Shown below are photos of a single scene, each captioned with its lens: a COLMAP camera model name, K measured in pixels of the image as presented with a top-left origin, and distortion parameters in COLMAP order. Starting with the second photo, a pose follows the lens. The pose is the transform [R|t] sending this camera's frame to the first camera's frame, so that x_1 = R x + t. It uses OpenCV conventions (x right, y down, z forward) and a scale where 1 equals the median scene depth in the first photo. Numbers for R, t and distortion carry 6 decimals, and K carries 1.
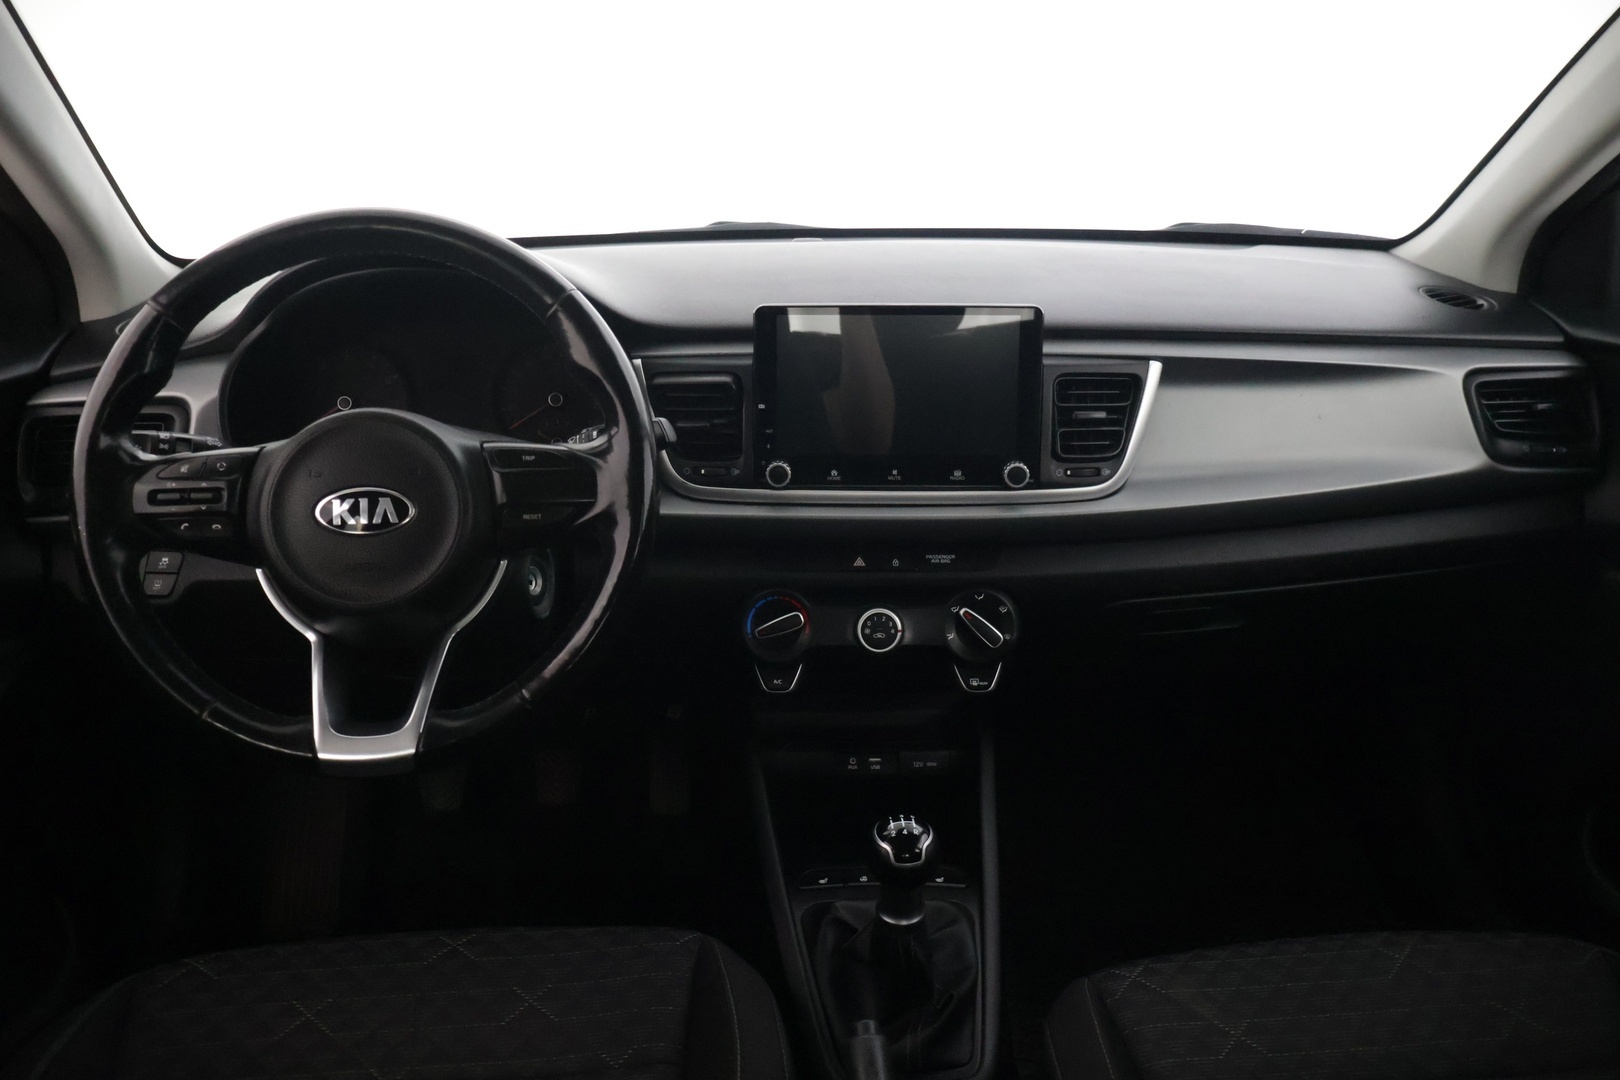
lens RADIAL K [[1366.0, 0, 801.4], [0, 1366.0, 545.4], [0, 0, 1]] dist [0.005643, 0.001153]
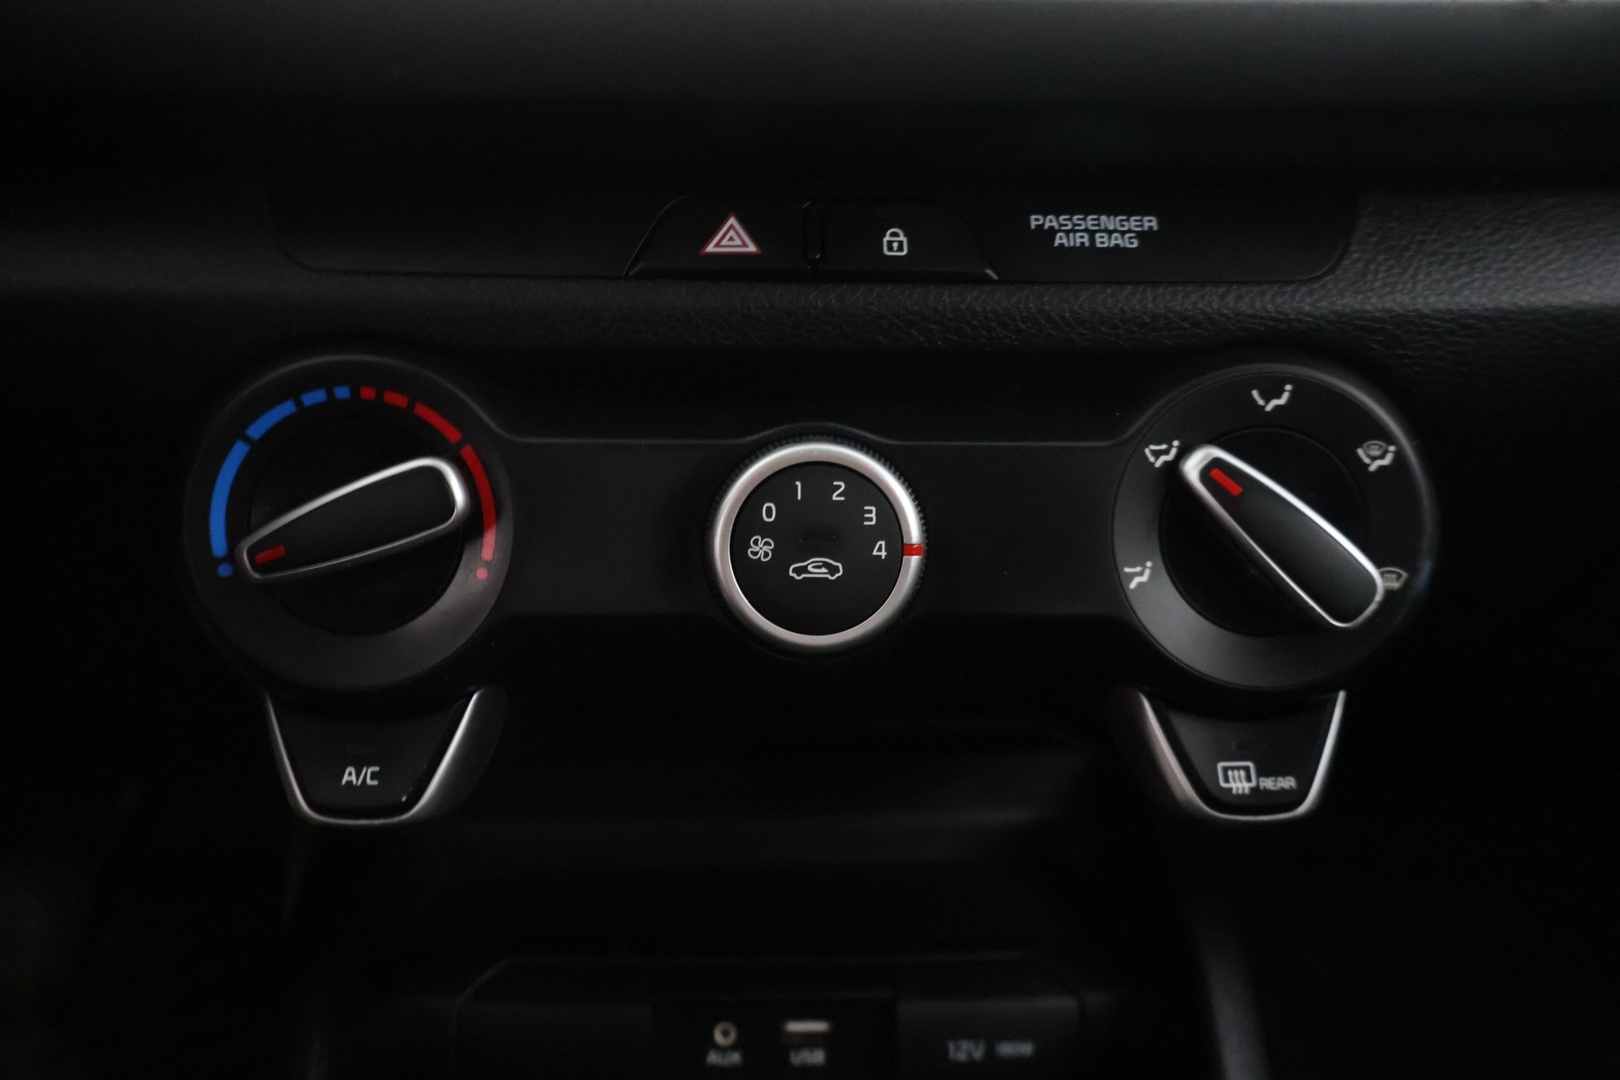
lens RADIAL K [[1366.0, 0, 816.7], [0, 1366.0, 539.6], [0, 0, 1]] dist [0.005643, 0.001153]
pose [[0.999396, 0.004948, 0.034396, 0.049875], [-0.006106, 0.999416, 0.033622, 0.054515], [-0.034209, -0.033811, 0.998843, 0.792559]]
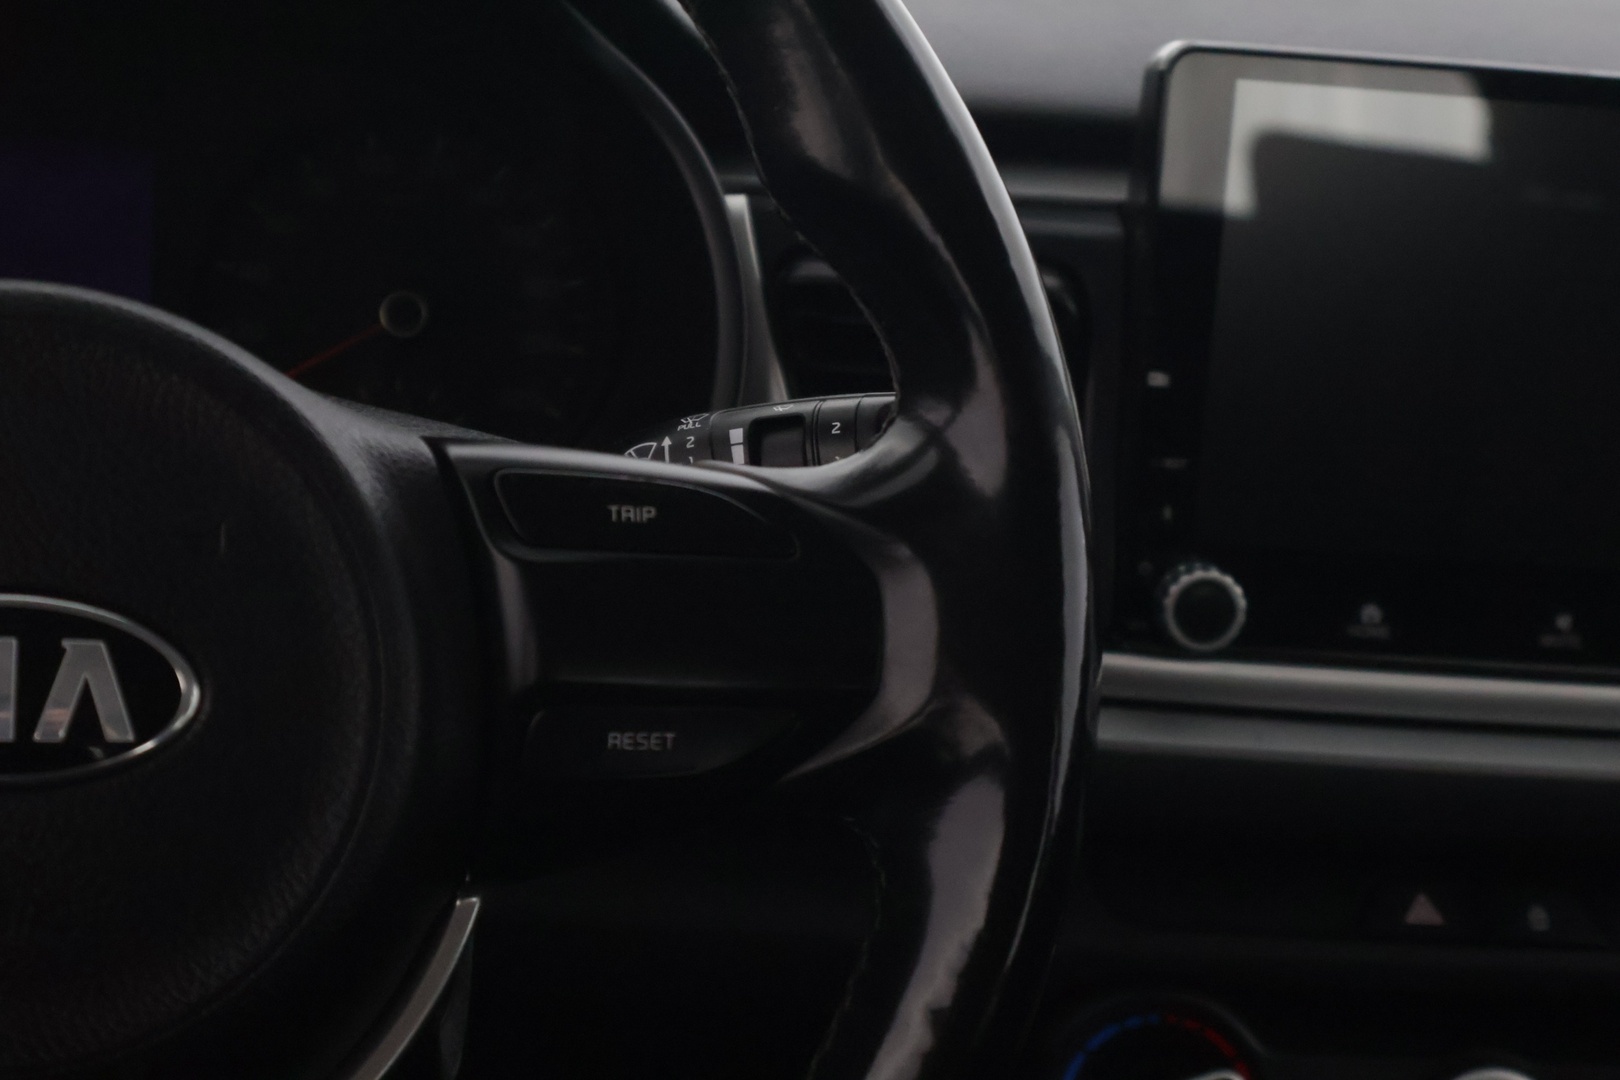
lens RADIAL K [[3253.3, 0, 812.0], [0, 3253.3, 530.0], [0, 0, 1]] dist [0.013506, 0.000000]
pose [[0.988915, 0.058932, 0.136288, -0.198941], [-0.049913, 0.996390, -0.068675, -0.015980], [-0.139843, 0.061111, 0.988286, 0.305833]]
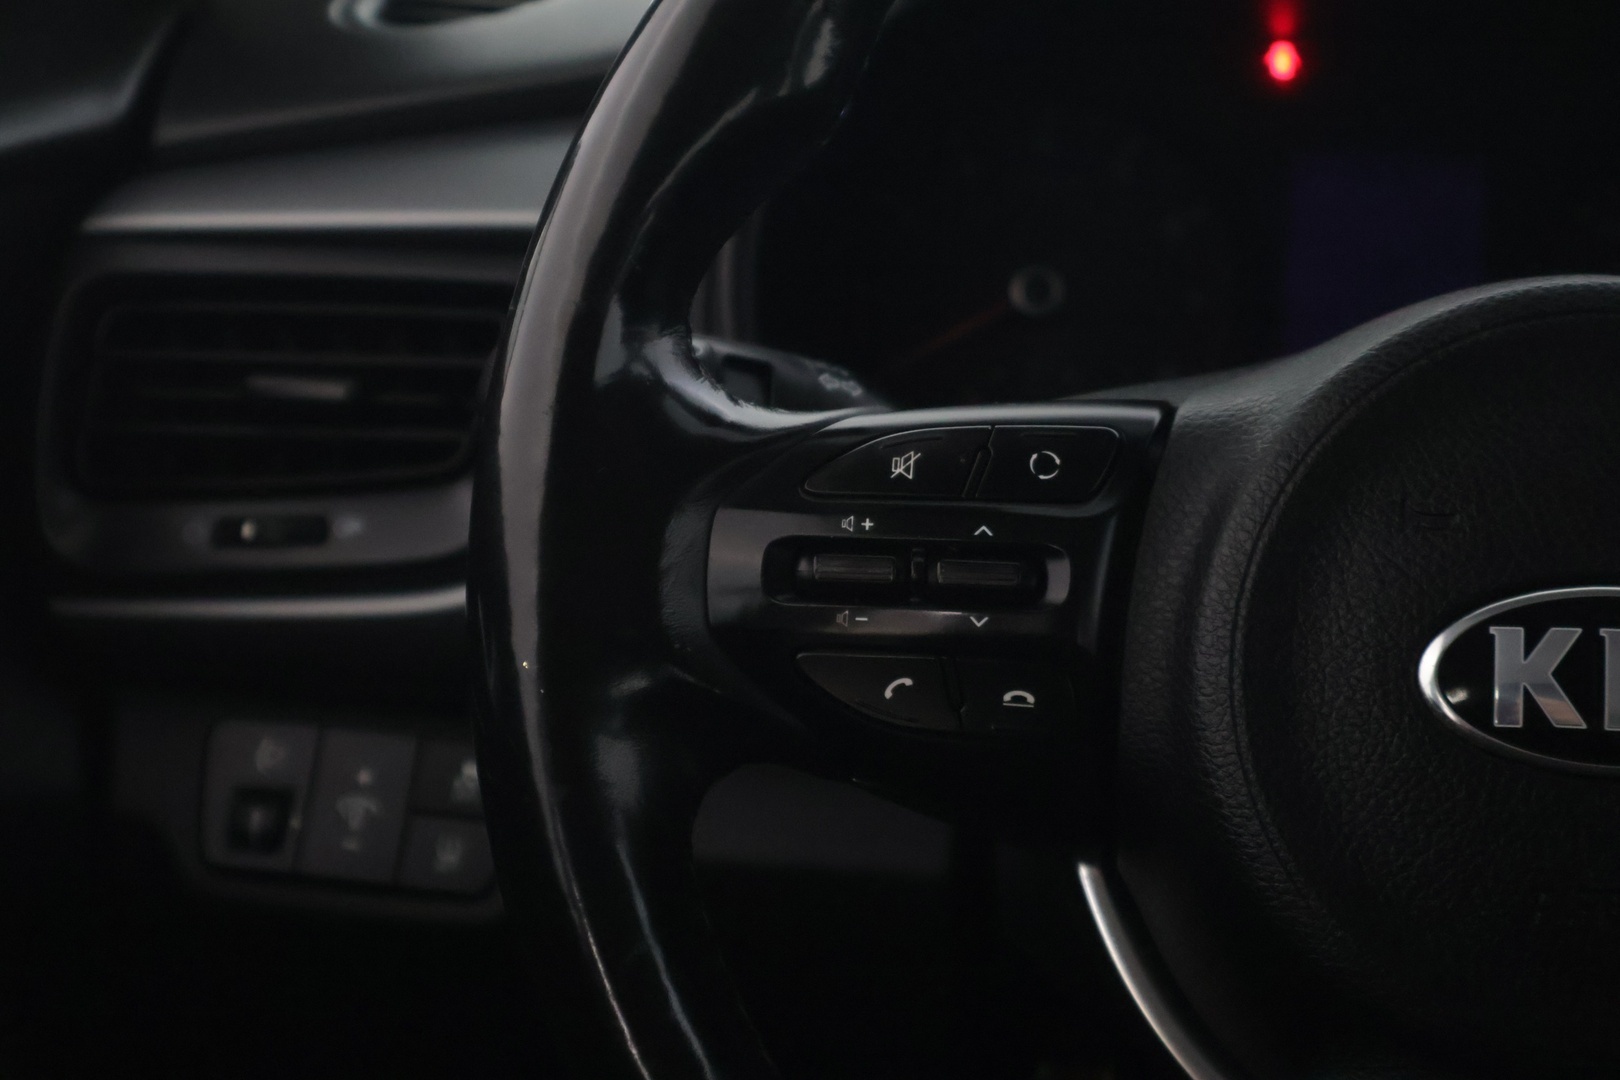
lens RADIAL K [[3253.3, 0, 818.3], [0, 3253.3, 541.0], [0, 0, 1]] dist [0.013506, 0.000000]
pose [[0.989778, 0.065971, -0.126441, -0.303451], [-0.073858, 0.995538, -0.058732, -0.003518], [0.122002, 0.067470, 0.990234, 0.303082]]
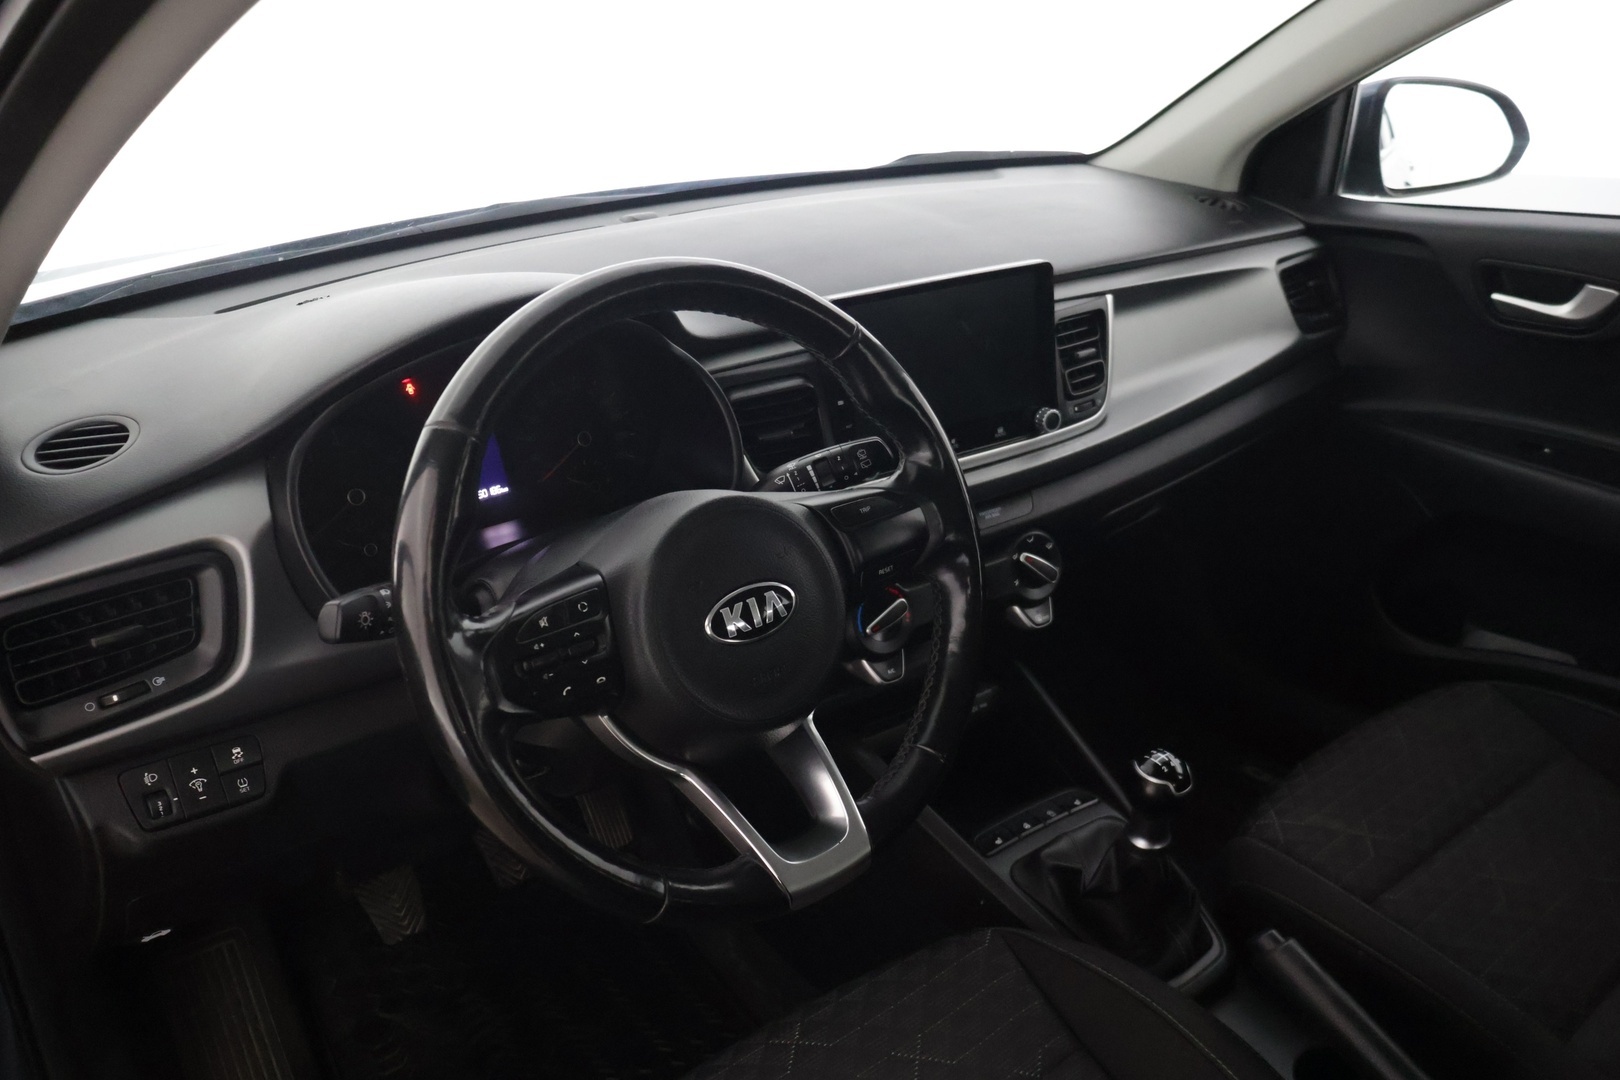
lens RADIAL K [[1366.0, 0, 810.3], [0, 1366.0, 538.6], [0, 0, 1]] dist [0.005643, 0.001153]
pose [[0.826845, -0.242255, 0.507583, -0.558936], [0.207779, 0.970210, 0.124585, -0.133073], [-0.522643, 0.002453, 0.852548, 0.186314]]
